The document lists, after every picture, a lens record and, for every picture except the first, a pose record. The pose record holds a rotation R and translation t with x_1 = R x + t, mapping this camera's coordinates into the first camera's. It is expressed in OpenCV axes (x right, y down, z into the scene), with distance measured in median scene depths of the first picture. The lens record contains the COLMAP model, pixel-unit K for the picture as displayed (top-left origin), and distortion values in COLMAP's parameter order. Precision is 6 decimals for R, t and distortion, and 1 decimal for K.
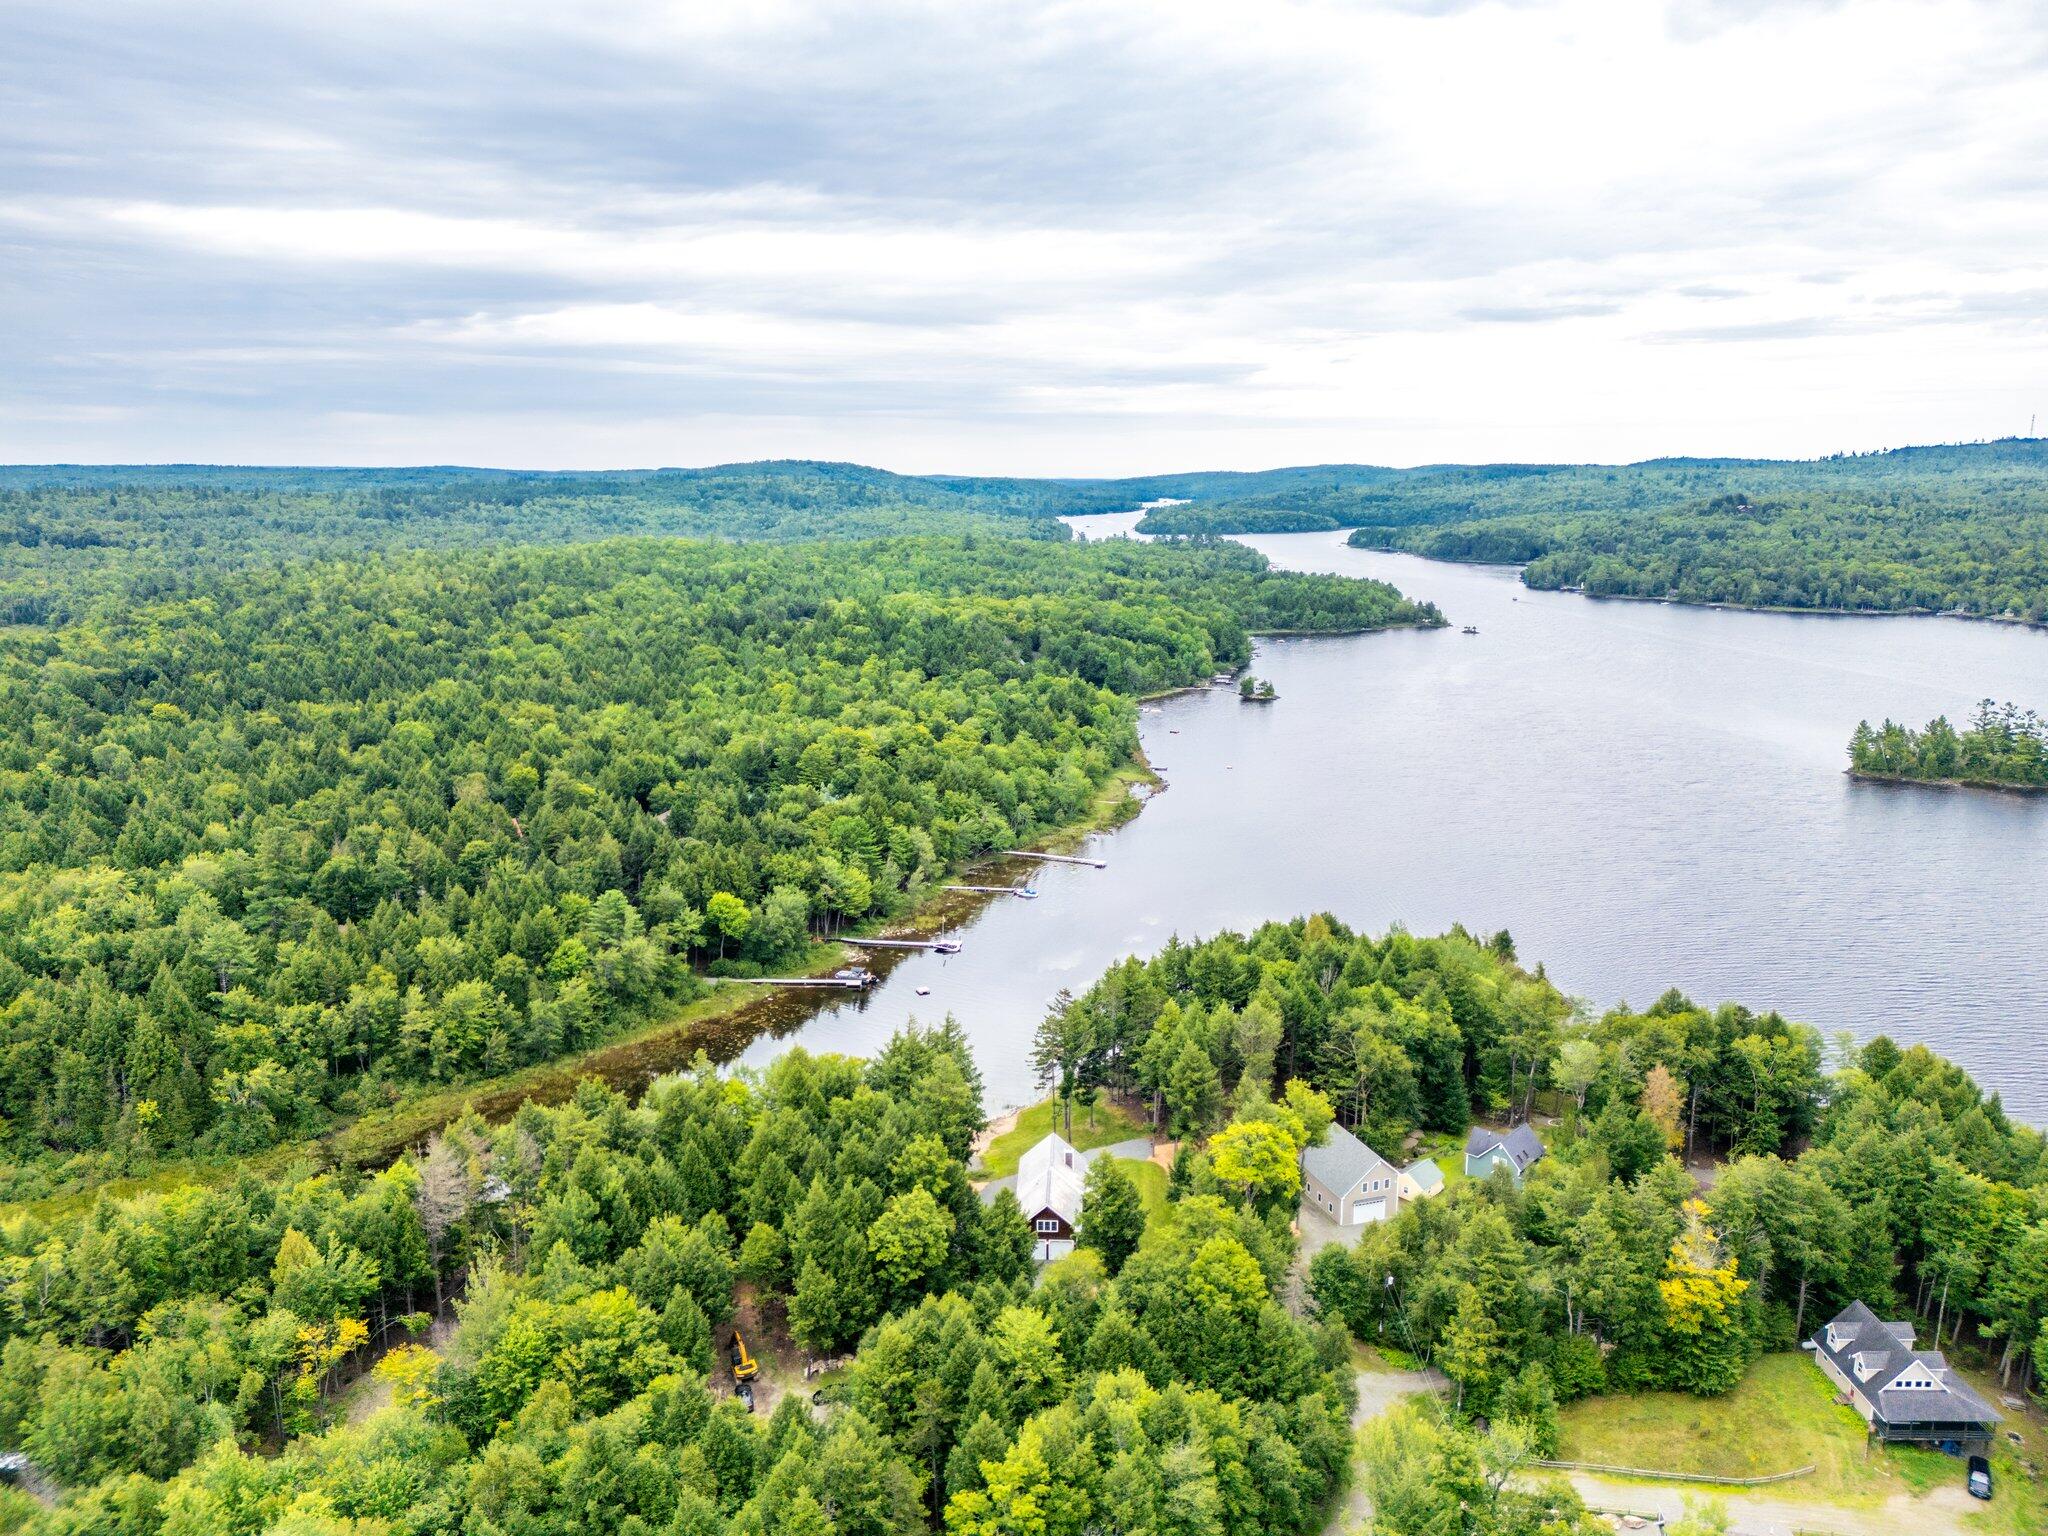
lens RADIAL K [[1526.4, 0, 1029.3], [0, 1526.4, 766.4], [0, 0, 1]] dist [0.062716, 0.003112]
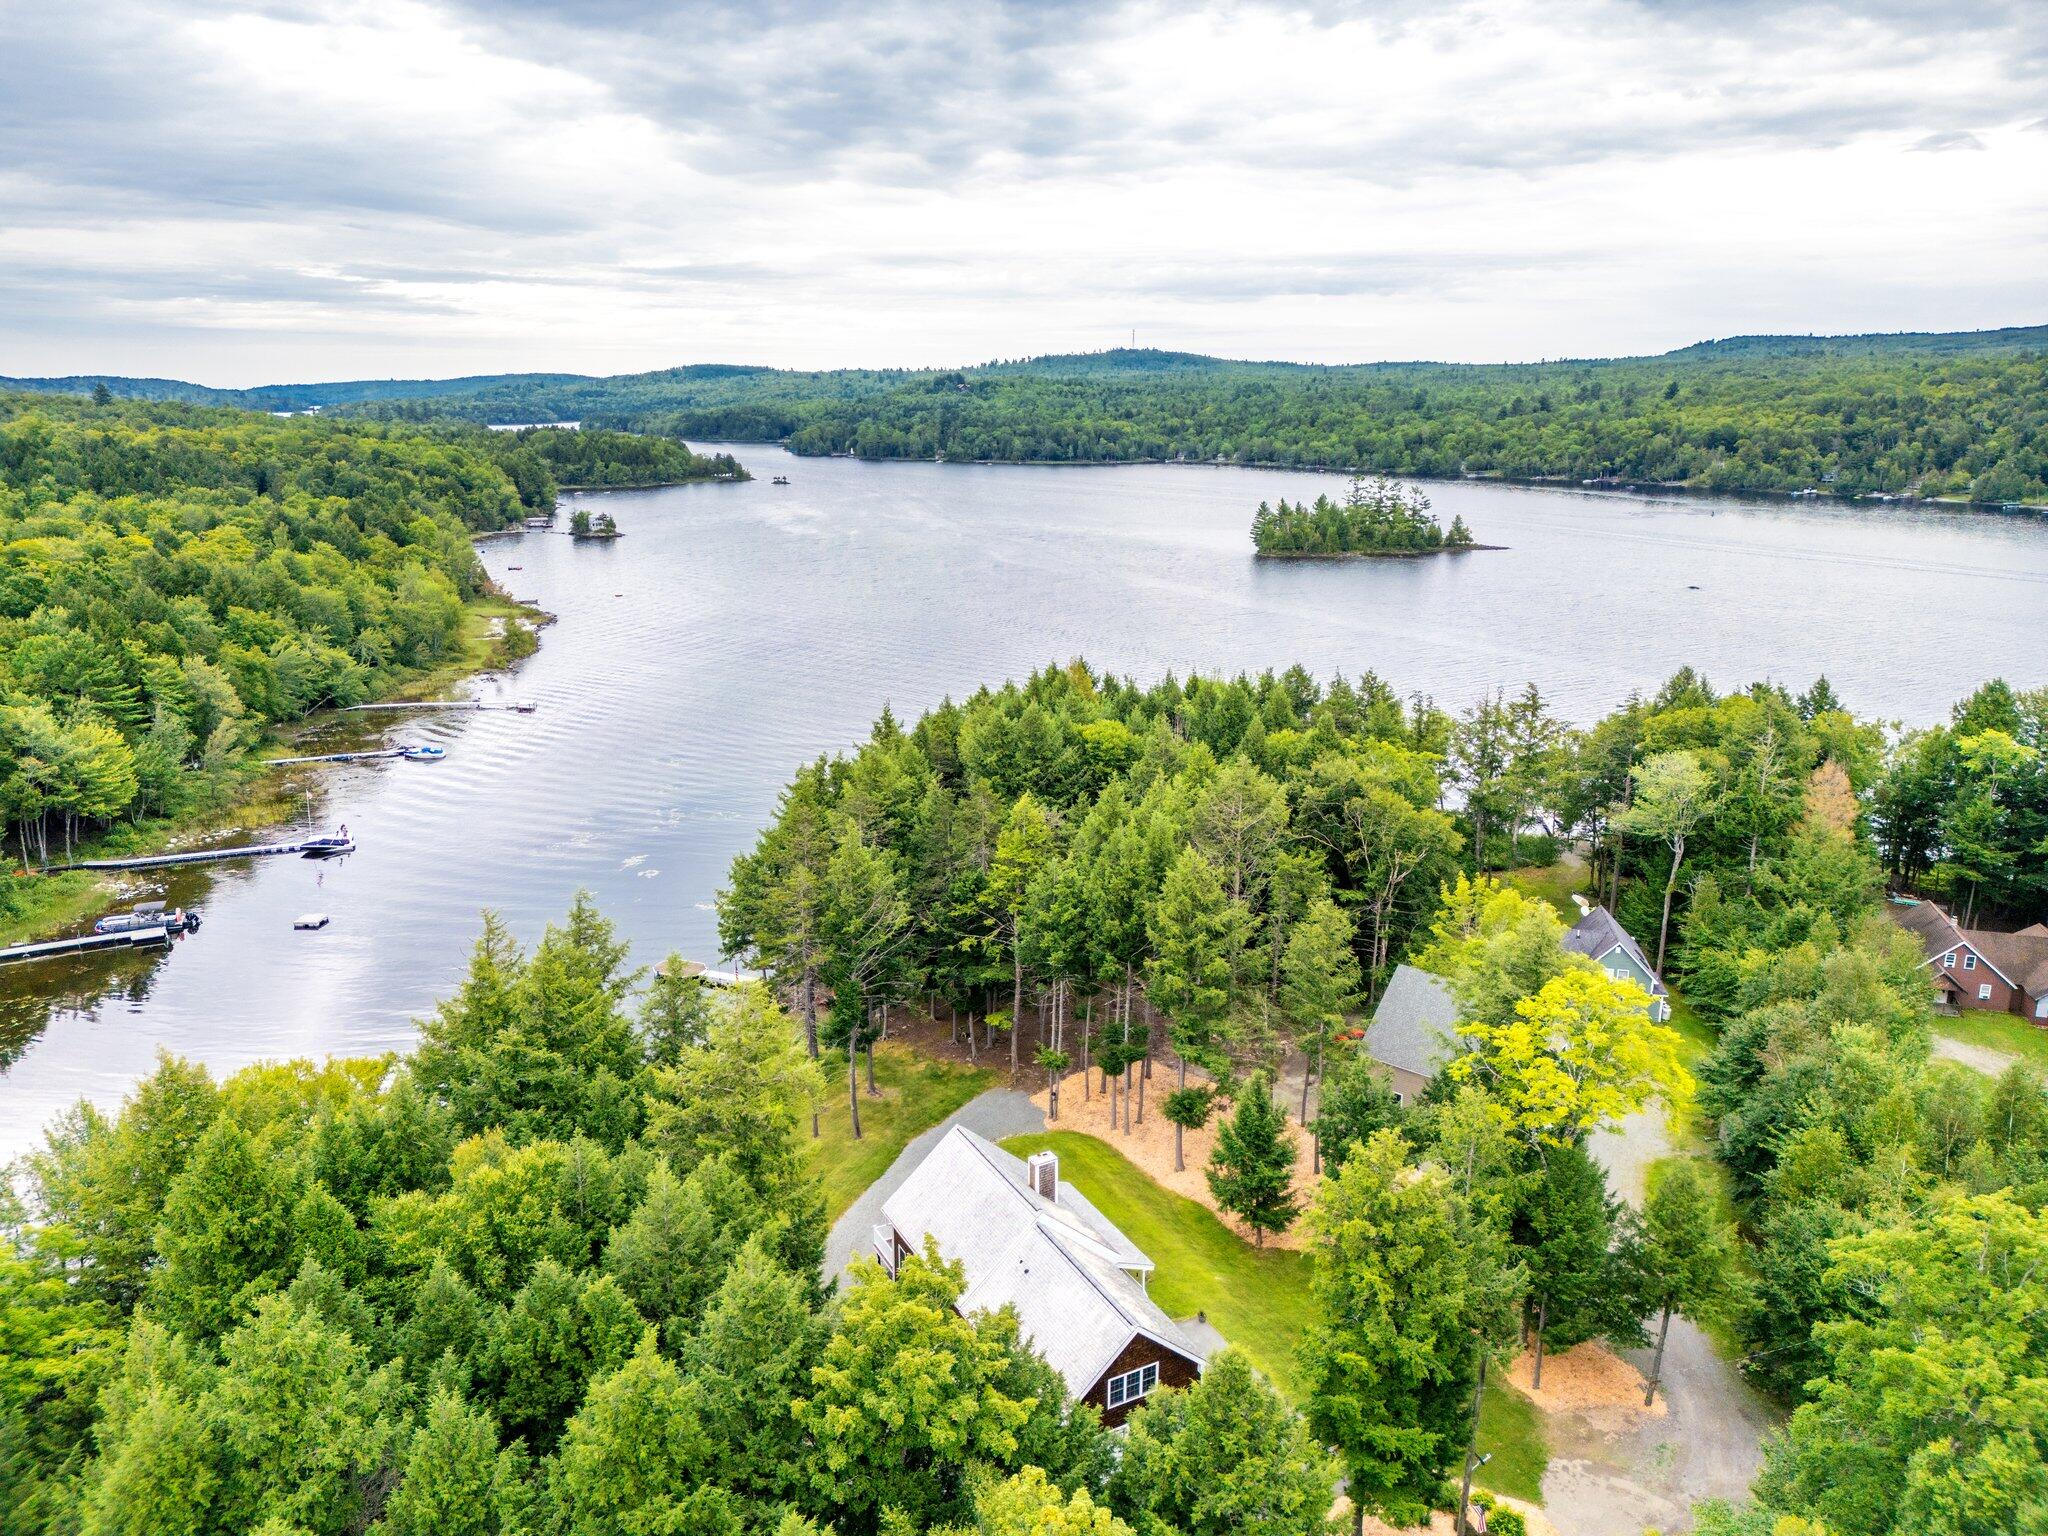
lens RADIAL K [[1427.4, 0, 1019.6], [0, 1427.4, 778.0], [0, 0, 1]] dist [0.013247, 0.000368]
pose [[0.853901, -0.129683, 0.504019, -0.081111], [0.104932, 0.991468, 0.077329, 0.069261], [-0.509747, -0.013144, 0.860224, 0.380150]]
